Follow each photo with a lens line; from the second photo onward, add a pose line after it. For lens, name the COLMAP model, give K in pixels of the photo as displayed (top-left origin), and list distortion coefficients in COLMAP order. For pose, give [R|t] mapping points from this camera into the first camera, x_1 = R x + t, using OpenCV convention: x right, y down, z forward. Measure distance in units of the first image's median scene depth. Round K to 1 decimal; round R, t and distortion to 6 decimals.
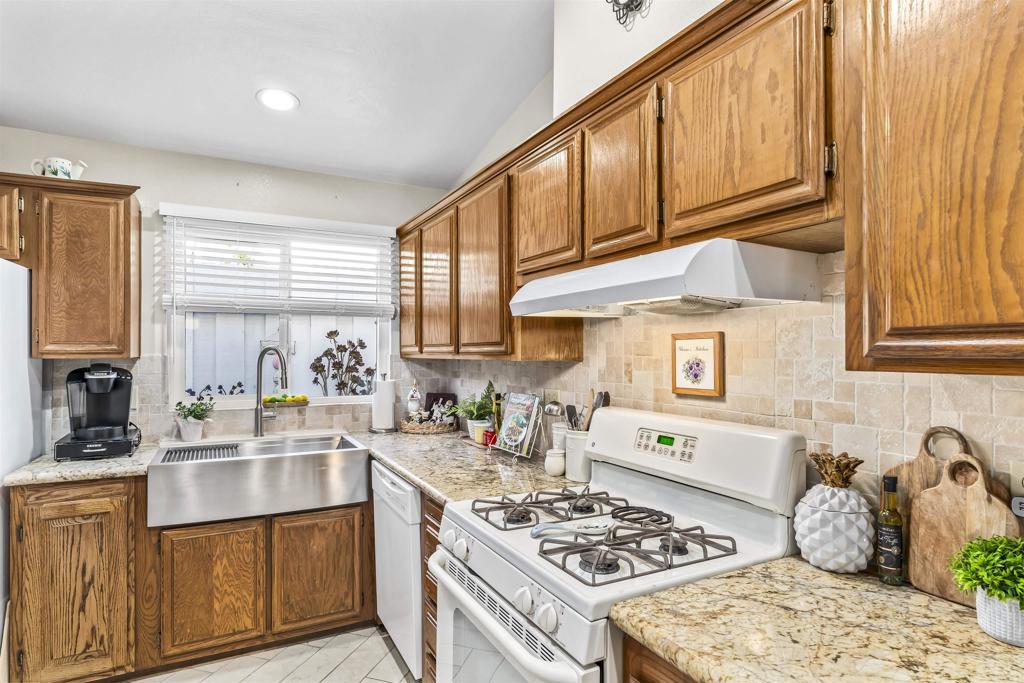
lens RADIAL K [[564.4, 0, 512.0], [0, 564.4, 341.5], [0, 0, 1]] dist [-0.002876, 0.000310]
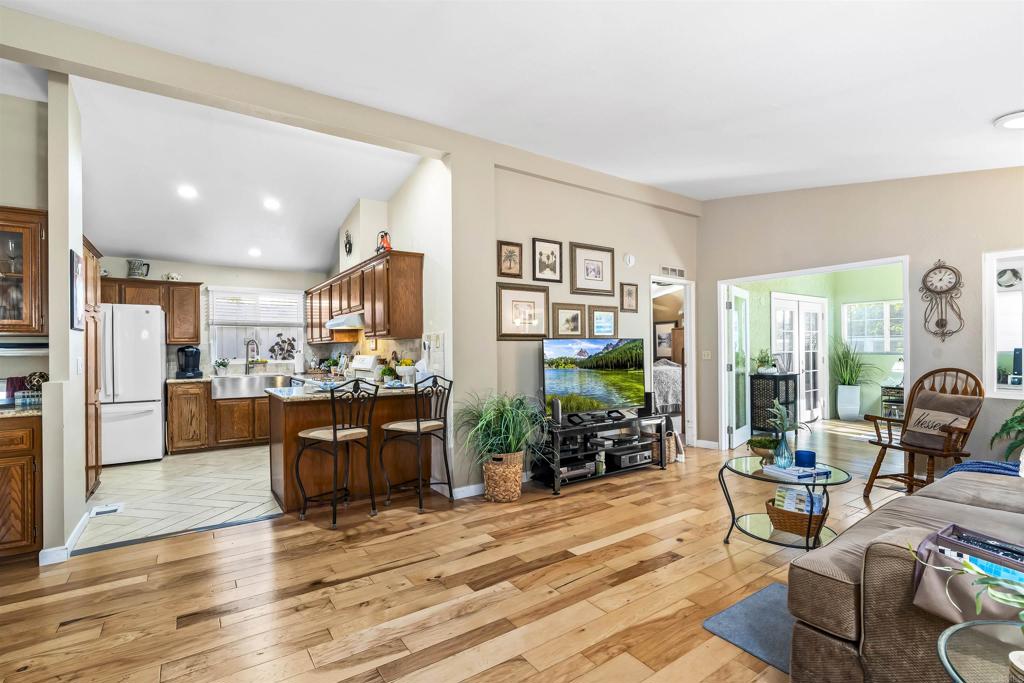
lens RADIAL K [[474.5, 0, 507.1], [0, 474.5, 346.1], [0, 0, 1]] dist [-0.003041, -0.000030]
pose [[0.993074, -0.009900, 0.117072, 0.544176], [0.008766, 0.999910, 0.010197, 0.030298], [-0.117162, -0.009100, 0.993071, -1.472343]]
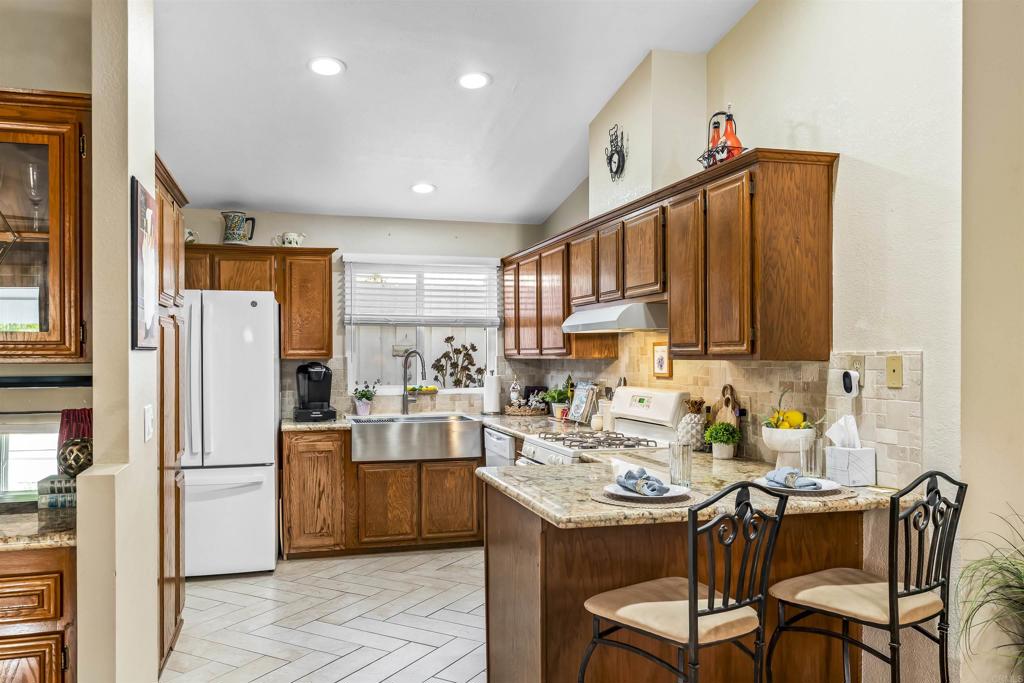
lens RADIAL K [[788.5, 0, 509.2], [0, 788.5, 347.2], [0, 0, 1]] dist [0.002845, -0.000660]
pose [[0.980109, -0.005527, -0.198381, 0.223250], [0.007328, 0.999938, 0.008347, -0.015175], [0.198323, -0.009635, 0.980089, -0.998745]]
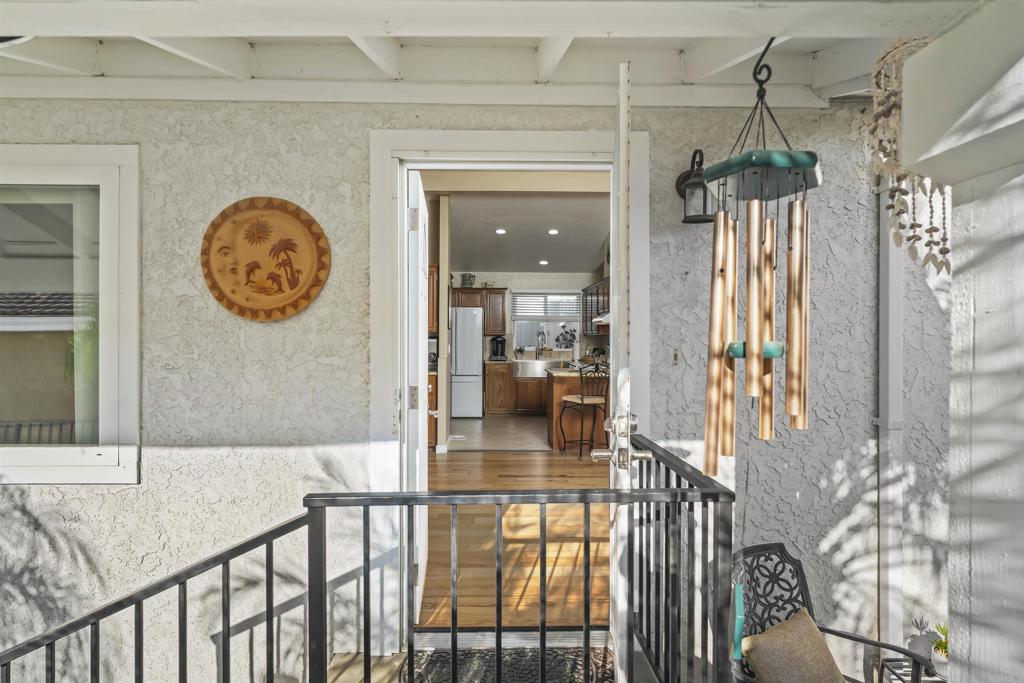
lens RADIAL K [[611.3, 0, 510.8], [0, 611.3, 358.7], [0, 0, 1]] dist [-0.032182, 0.002519]
pose [[0.902940, 0.017649, -0.429403, 1.025600], [0.003710, 0.998799, 0.048854, -0.007482], [0.429750, -0.045706, 0.901790, -2.491734]]
